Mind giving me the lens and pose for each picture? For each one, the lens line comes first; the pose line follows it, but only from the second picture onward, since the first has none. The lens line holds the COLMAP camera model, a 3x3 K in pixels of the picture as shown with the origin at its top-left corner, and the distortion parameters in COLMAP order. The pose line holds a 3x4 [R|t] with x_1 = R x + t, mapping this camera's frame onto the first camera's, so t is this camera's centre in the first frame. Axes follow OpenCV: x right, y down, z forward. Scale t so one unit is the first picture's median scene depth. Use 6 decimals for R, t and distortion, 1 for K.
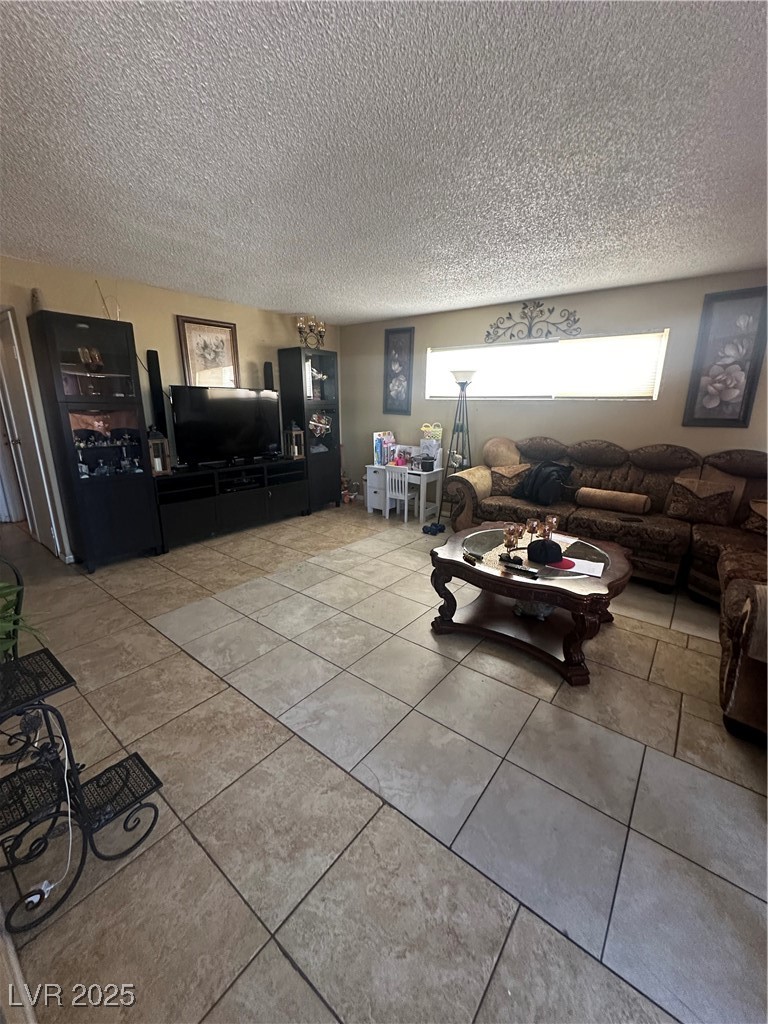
lens RADIAL K [[408.4, 0, 386.9], [0, 408.4, 513.3], [0, 0, 1]] dist [-0.005197, 0.000504]
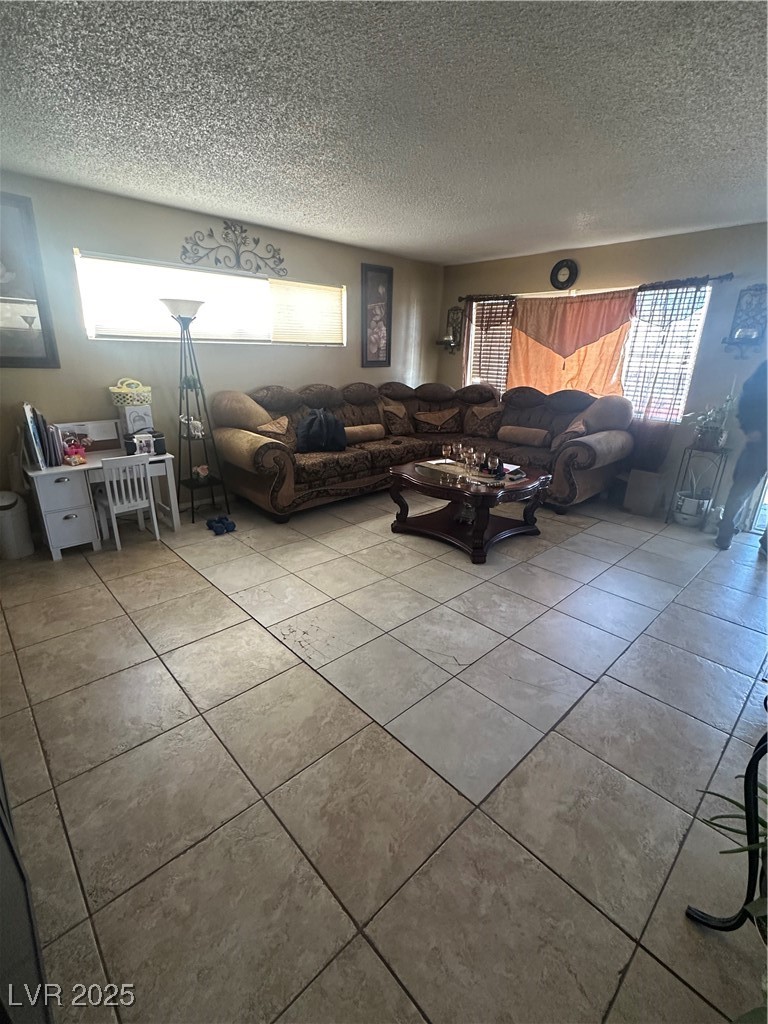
lens RADIAL K [[458.6, 0, 385.2], [0, 458.6, 510.7], [0, 0, 1]] dist [-0.003477, 0.000718]
pose [[0.152863, -0.329186, 0.931810, -0.678230], [0.240766, 0.926886, 0.287949, -0.172795], [-0.958470, 0.180332, 0.220943, 0.616274]]
